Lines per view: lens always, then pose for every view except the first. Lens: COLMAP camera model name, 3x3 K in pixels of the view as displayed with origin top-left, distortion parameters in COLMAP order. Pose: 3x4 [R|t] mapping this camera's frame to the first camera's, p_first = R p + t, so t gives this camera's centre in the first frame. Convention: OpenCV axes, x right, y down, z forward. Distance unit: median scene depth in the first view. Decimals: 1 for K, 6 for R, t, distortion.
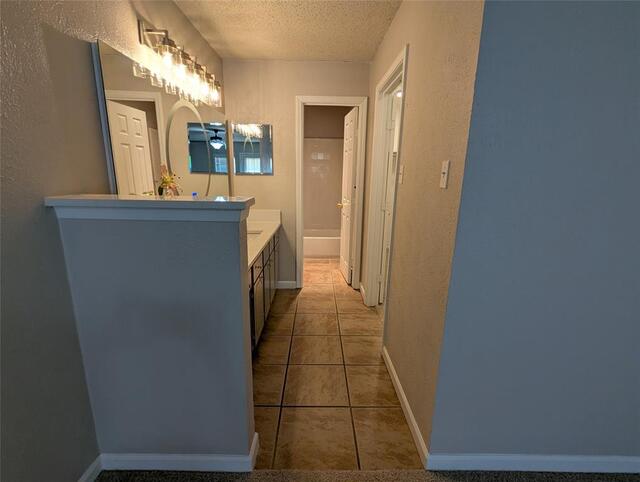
lens RADIAL K [[303.8, 0, 323.8], [0, 303.8, 244.4], [0, 0, 1]] dist [-0.001366, -0.000412]
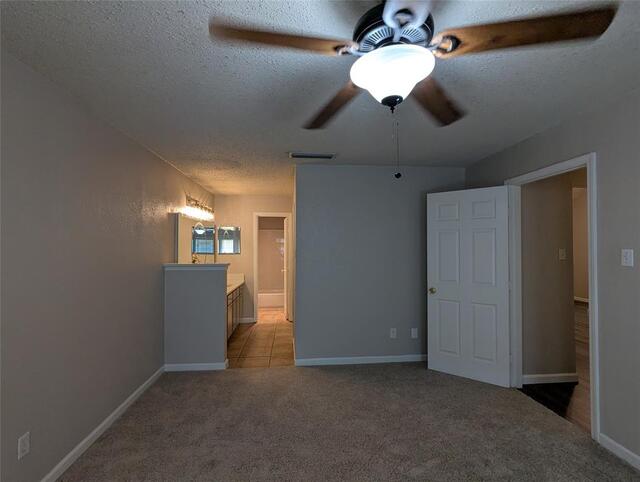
lens RADIAL K [[303.8, 0, 320.6], [0, 303.8, 247.1], [0, 0, 1]] dist [-0.001366, -0.000412]
pose [[0.996713, -0.020308, 0.078422, 0.173828], [0.038293, 0.971193, -0.235198, 0.178352], [-0.071387, 0.237428, 0.968779, -0.814665]]
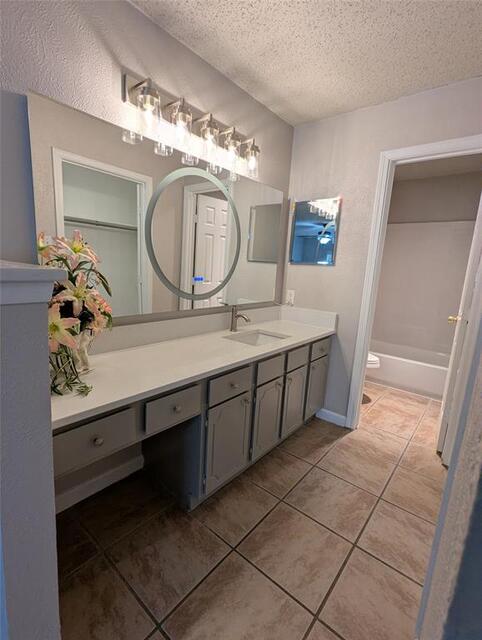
lens RADIAL K [[303.8, 0, 235.9], [0, 303.8, 321.9], [0, 0, 1]] dist [-0.001366, -0.000412]
pose [[0.752601, 0.141462, -0.643102, 0.162468], [-0.190550, 0.981652, -0.007062, -0.047555], [0.630303, 0.127858, 0.765748, 0.330746]]
